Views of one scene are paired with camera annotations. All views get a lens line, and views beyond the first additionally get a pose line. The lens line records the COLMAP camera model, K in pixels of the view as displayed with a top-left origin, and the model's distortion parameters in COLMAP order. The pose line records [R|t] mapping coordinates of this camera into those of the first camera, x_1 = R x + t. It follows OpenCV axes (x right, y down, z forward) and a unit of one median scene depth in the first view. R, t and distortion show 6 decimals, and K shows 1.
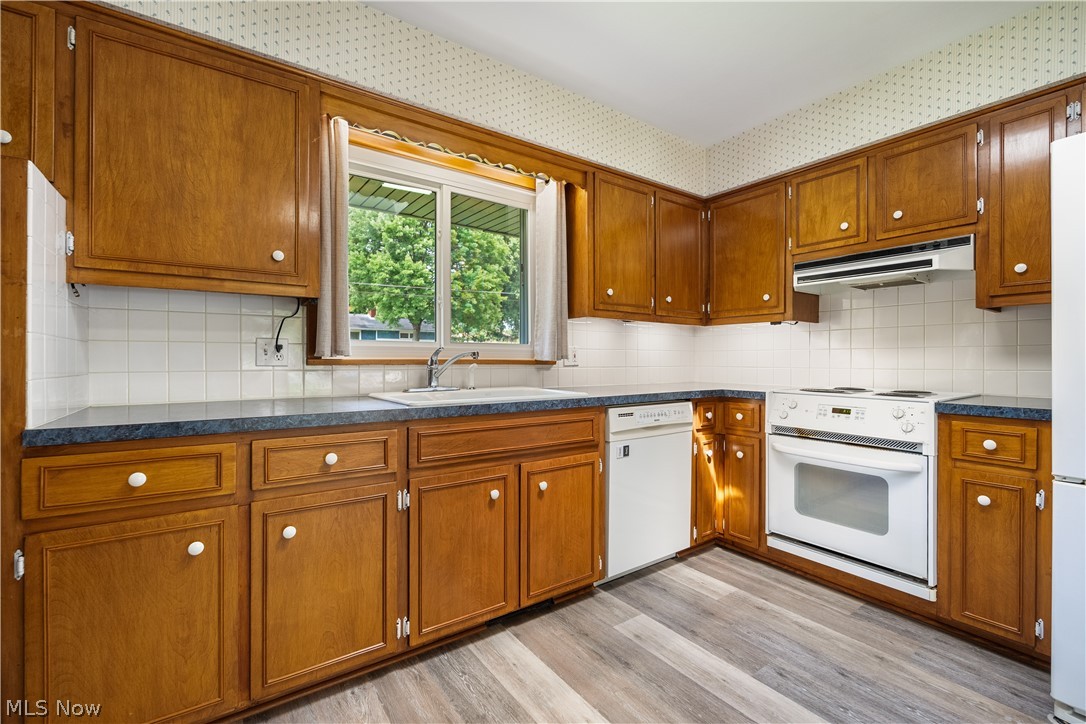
lens RADIAL K [[474.2, 0, 541.2], [0, 474.2, 360.4], [0, 0, 1]] dist [-0.001336, -0.000377]
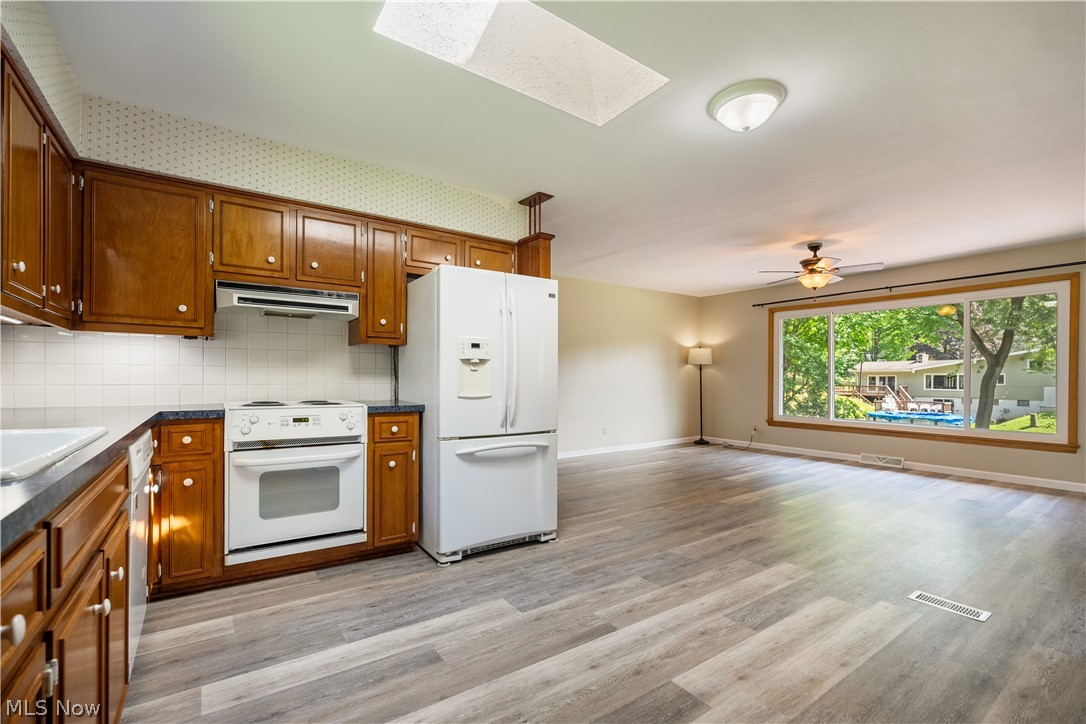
lens RADIAL K [[478.8, 0, 542.5], [0, 478.8, 379.5], [0, 0, 1]] dist [-0.004372, -0.000417]
pose [[0.003644, -0.003343, 0.999988, -0.585456], [-0.004470, 0.999984, 0.003359, -0.002166], [-0.999983, -0.004483, 0.003629, 0.395185]]
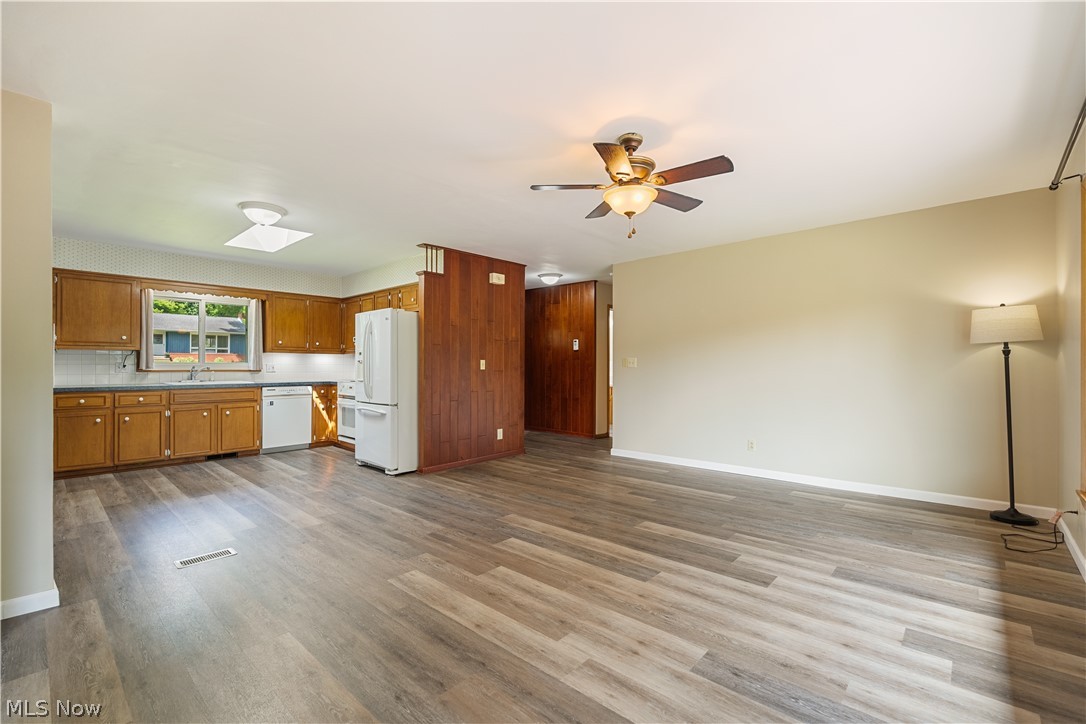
lens RADIAL K [[472.3, 0, 540.0], [0, 472.3, 363.1], [0, 0, 1]] dist [-0.000708, -0.000305]
pose [[0.979062, 0.002326, 0.203548, 1.209051], [-0.001302, 0.999986, -0.005166, -0.030657], [-0.203557, 0.004793, 0.979051, -2.104039]]
